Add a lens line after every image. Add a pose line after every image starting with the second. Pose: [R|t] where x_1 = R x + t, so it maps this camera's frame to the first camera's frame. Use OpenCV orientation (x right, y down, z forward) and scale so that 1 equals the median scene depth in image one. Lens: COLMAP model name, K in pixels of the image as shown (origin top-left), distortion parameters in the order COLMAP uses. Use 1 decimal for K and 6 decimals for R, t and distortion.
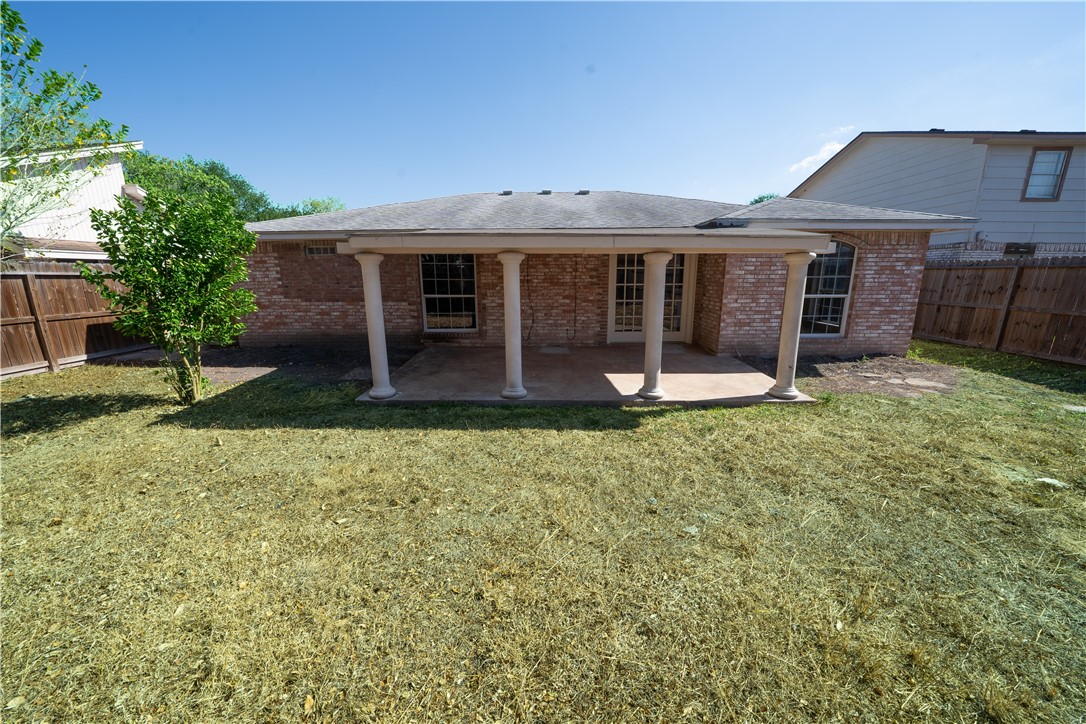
lens RADIAL K [[377.1, 0, 544.1], [0, 377.1, 359.4], [0, 0, 1]] dist [-0.025753, 0.002361]
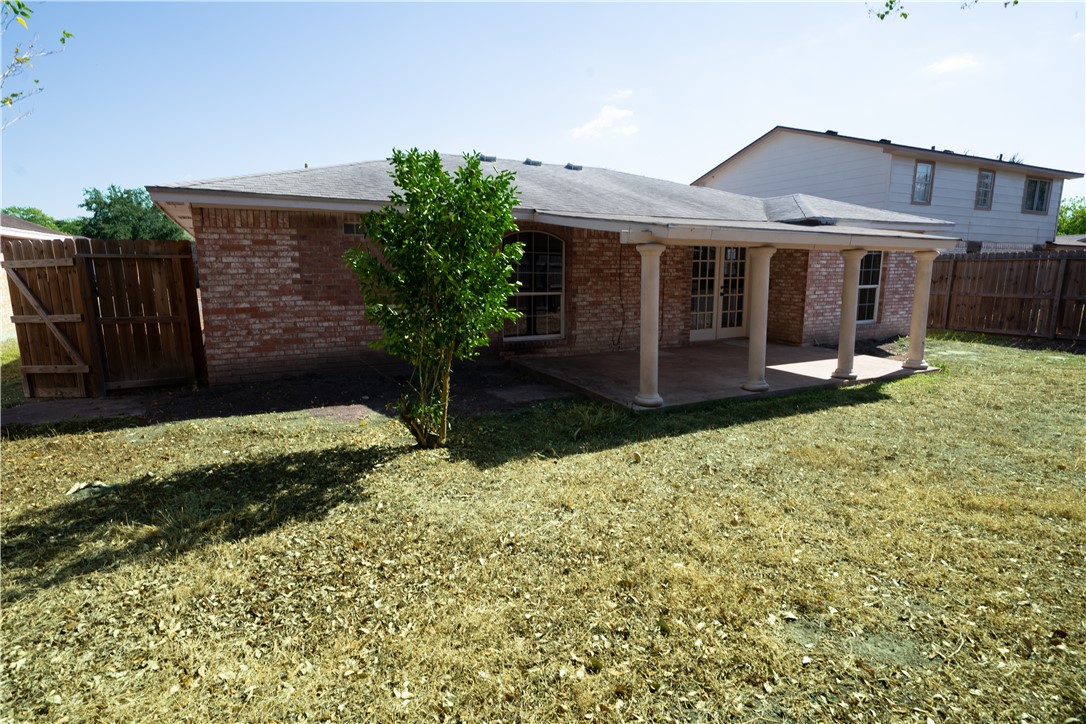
lens RADIAL K [[566.3, 0, 543.9], [0, 566.3, 361.4], [0, 0, 1]] dist [0.017326, 0.000490]
pose [[0.876709, -0.072520, 0.475523, -0.912884], [0.098965, 0.994615, -0.030776, 0.010748], [-0.470730, 0.074042, 0.879165, -0.040030]]
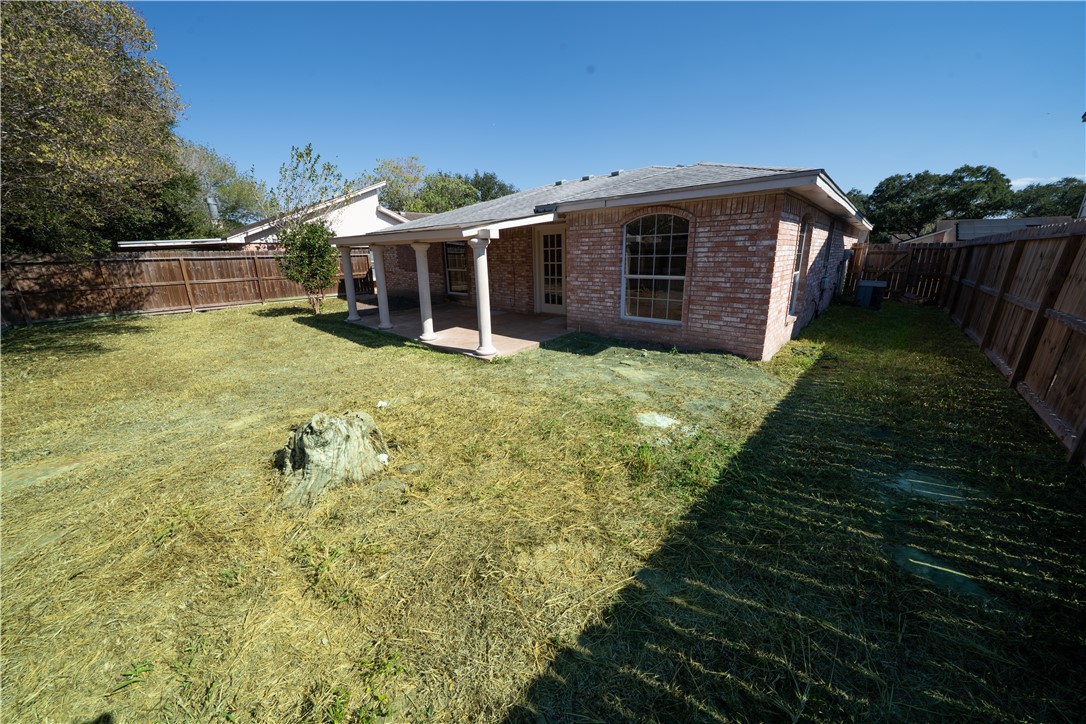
lens RADIAL K [[377.1, 0, 539.0], [0, 377.1, 362.4], [0, 0, 1]] dist [-0.025753, 0.002361]
pose [[0.743586, 0.178611, -0.644343, 1.137328], [-0.133296, 0.983916, 0.118914, -0.034376], [0.655219, -0.002534, 0.755434, 0.109691]]
